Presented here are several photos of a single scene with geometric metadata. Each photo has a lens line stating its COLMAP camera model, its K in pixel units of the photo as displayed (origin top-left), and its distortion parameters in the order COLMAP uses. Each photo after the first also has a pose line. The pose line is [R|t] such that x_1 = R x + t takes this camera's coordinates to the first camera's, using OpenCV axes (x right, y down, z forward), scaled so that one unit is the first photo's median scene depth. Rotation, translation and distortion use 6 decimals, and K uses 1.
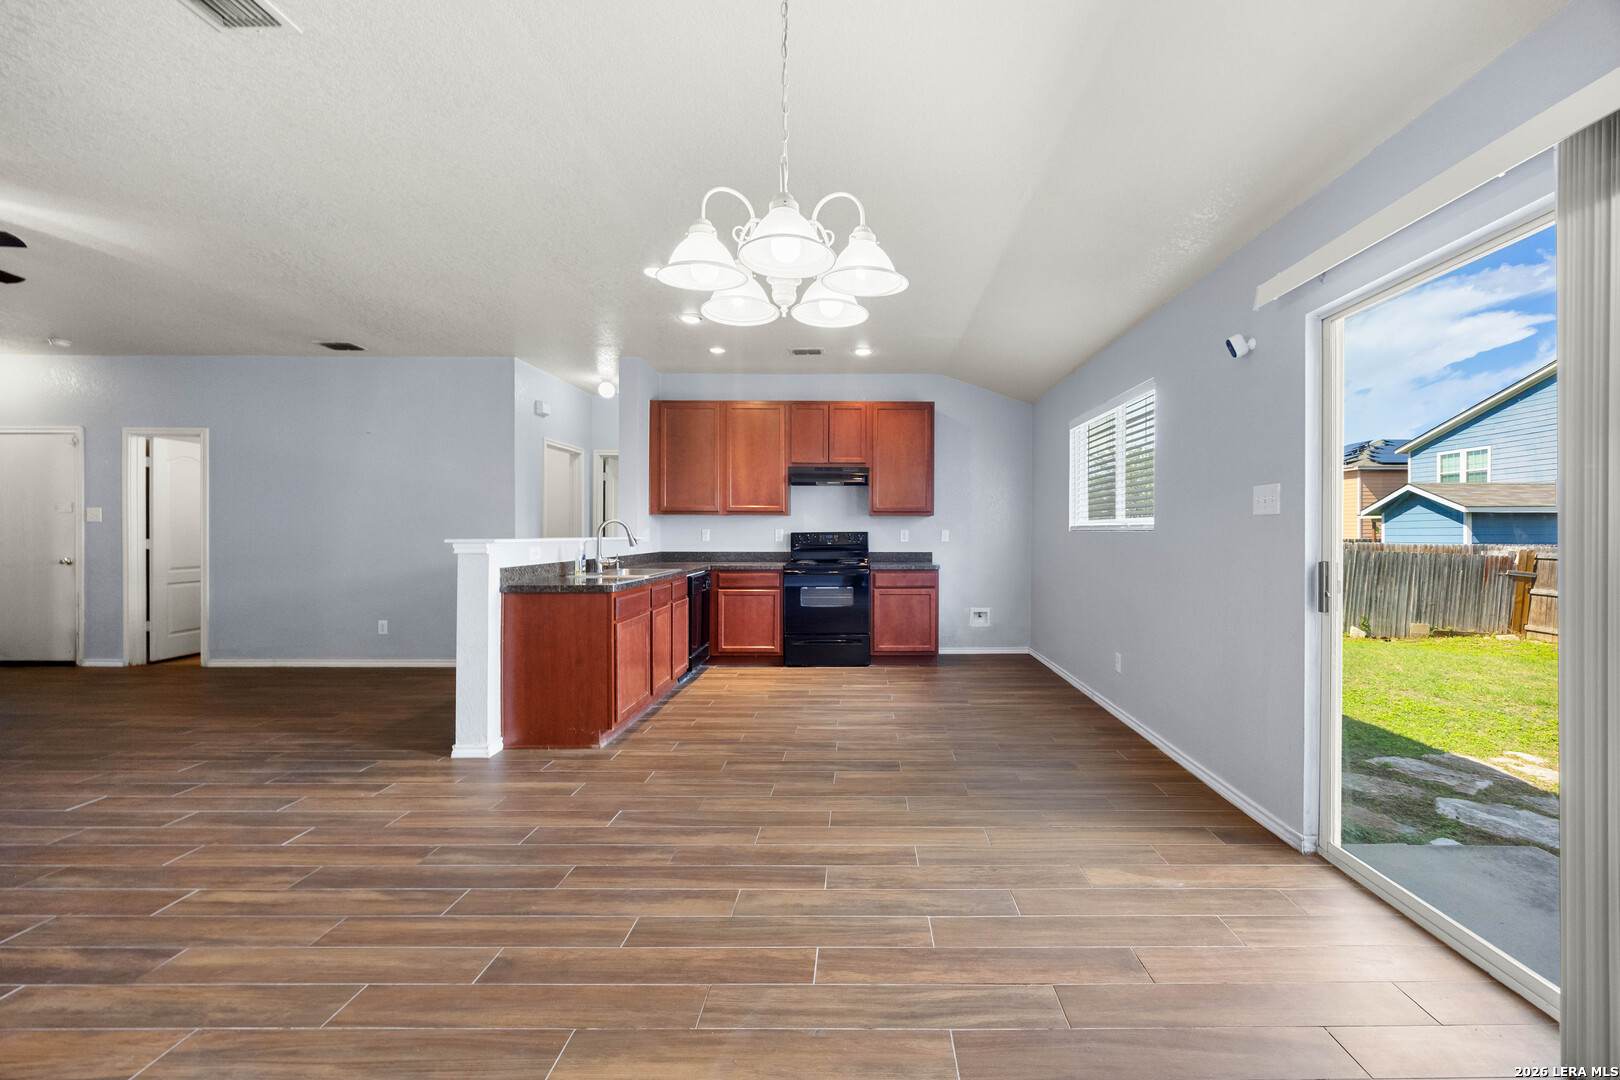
lens RADIAL K [[644.5, 0, 860.1], [0, 644.5, 533.9], [0, 0, 1]] dist [-0.000334, 0.000117]
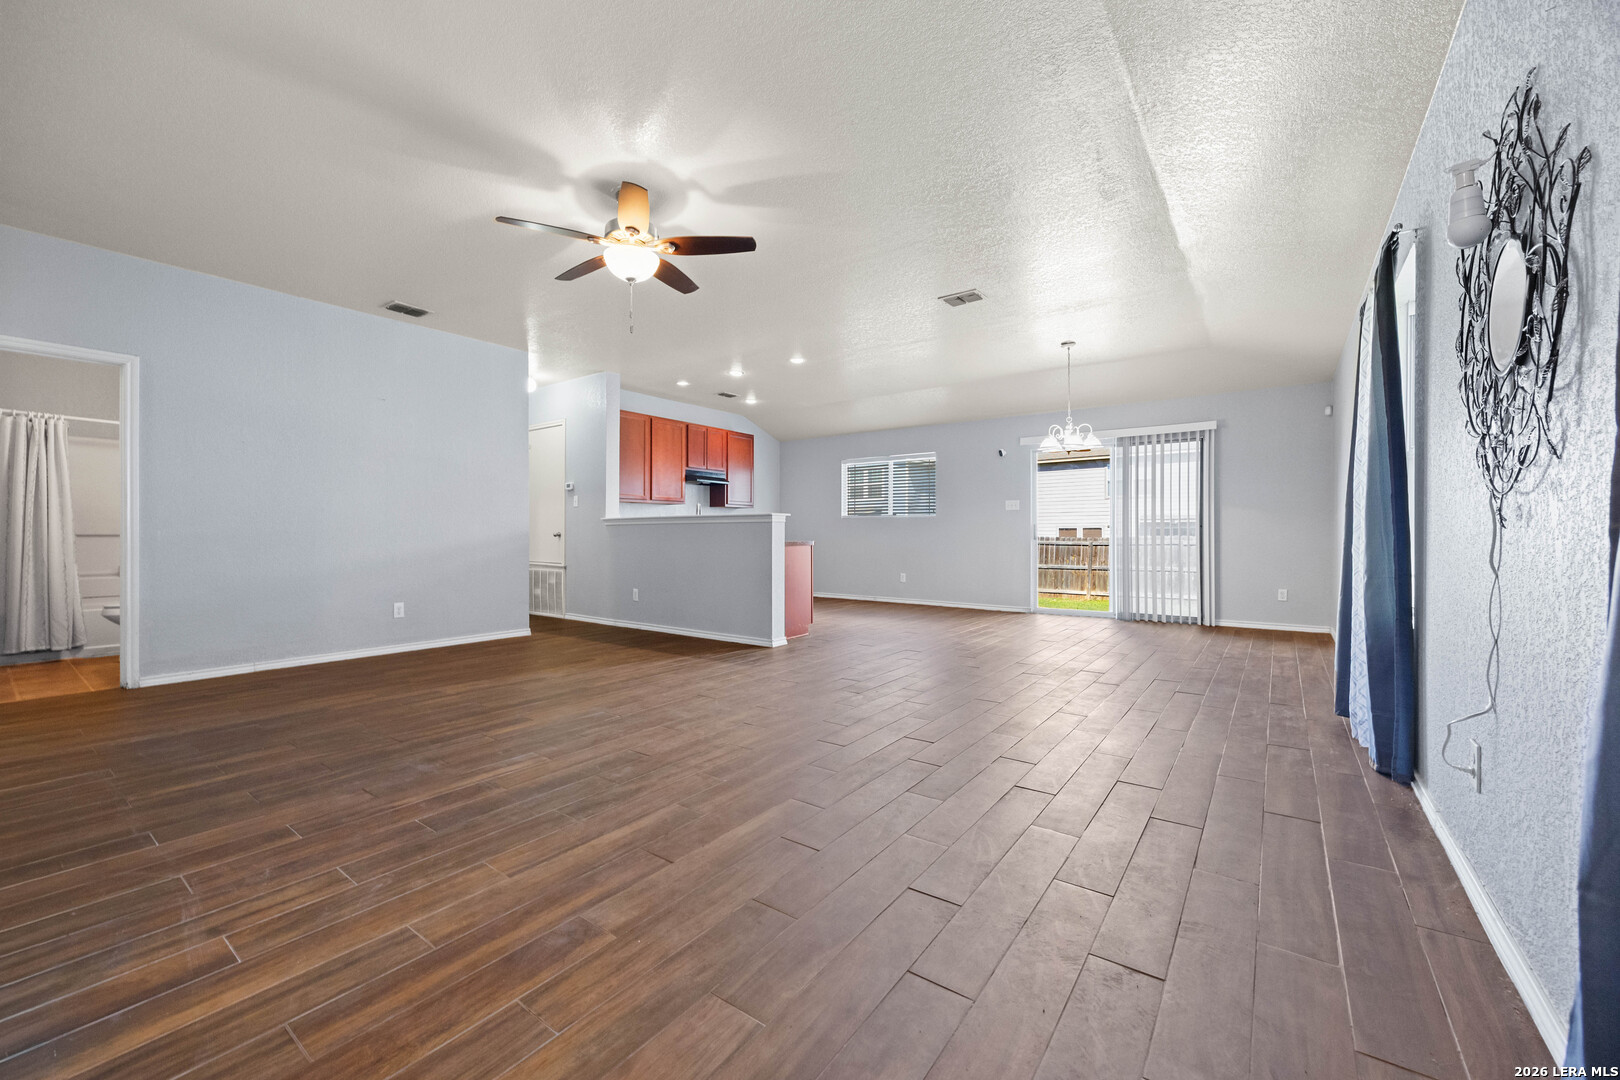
lens RADIAL K [[645.0, 0, 774.9], [0, 645.0, 534.4], [0, 0, 1]] dist [-0.000274, 0.000012]
pose [[0.618359, -0.002476, 0.785892, -1.142652], [0.003363, 0.999994, 0.000504, 0.036968], [-0.785889, 0.002332, 0.618364, -0.005907]]
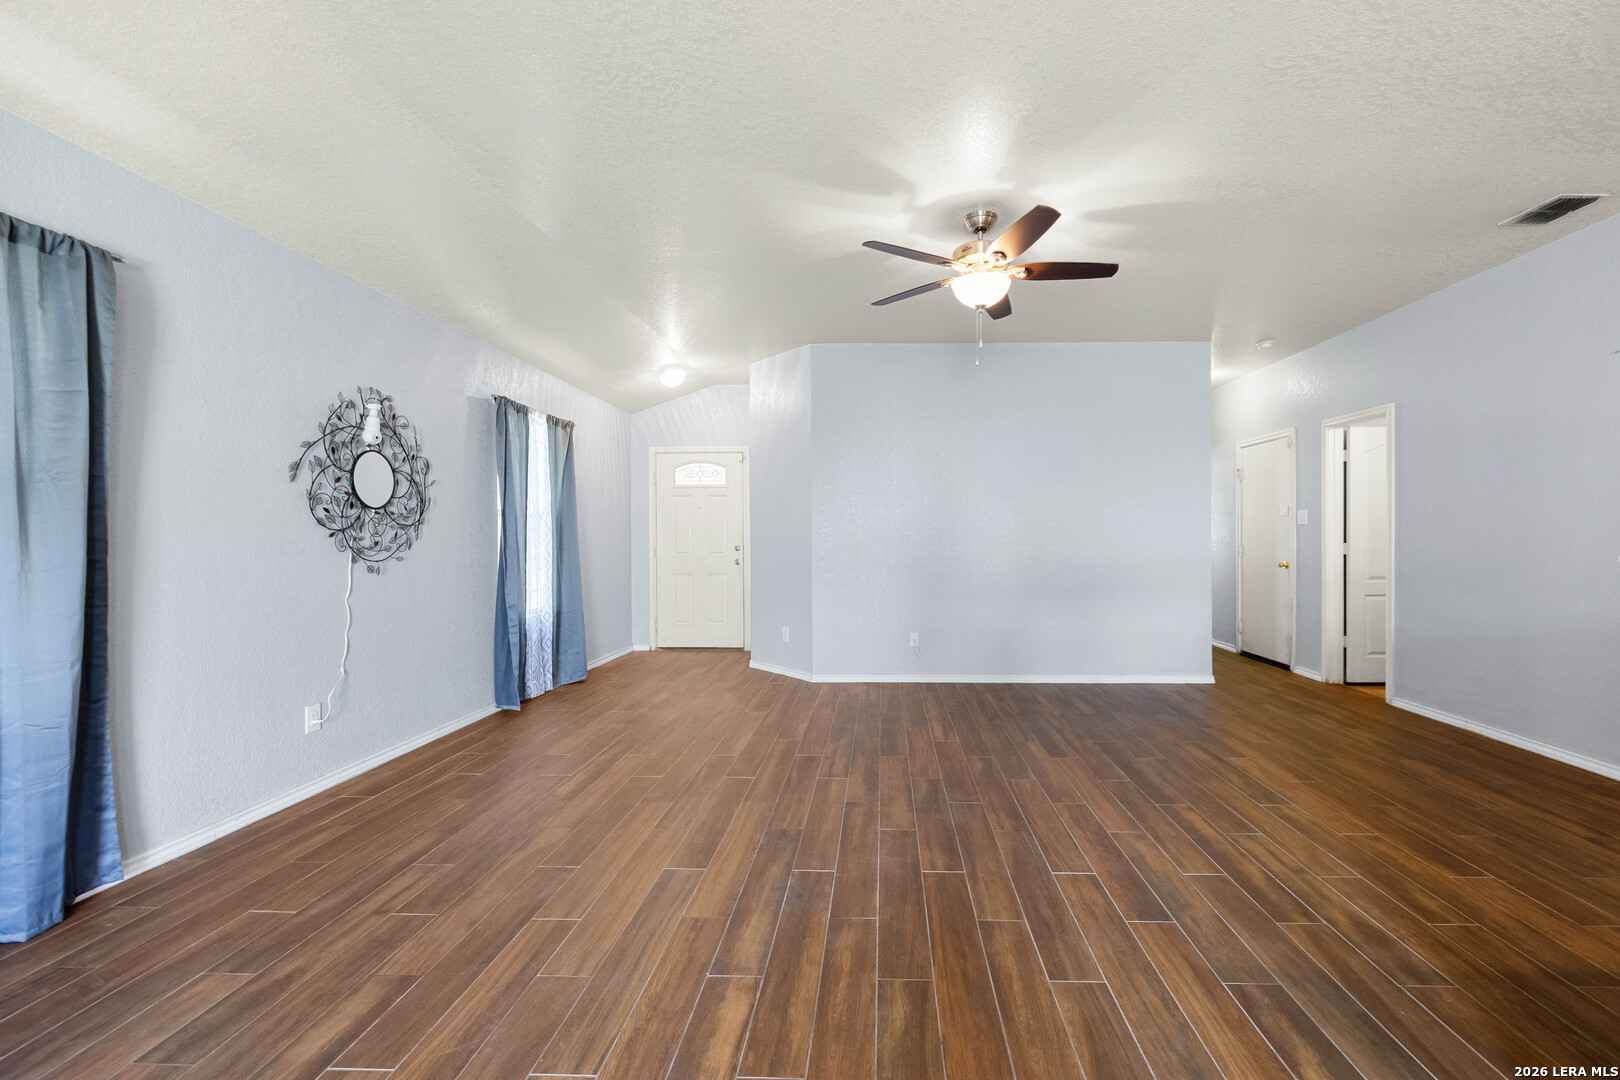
lens RADIAL K [[667.0, 0, 870.6], [0, 667.0, 538.5], [0, 0, 1]] dist [-0.000643, -0.000301]
pose [[-0.021532, 0.001107, -0.999768, -0.184083], [0.000281, 0.999999, 0.001101, 0.001004], [0.999768, -0.000258, -0.021532, 0.380882]]
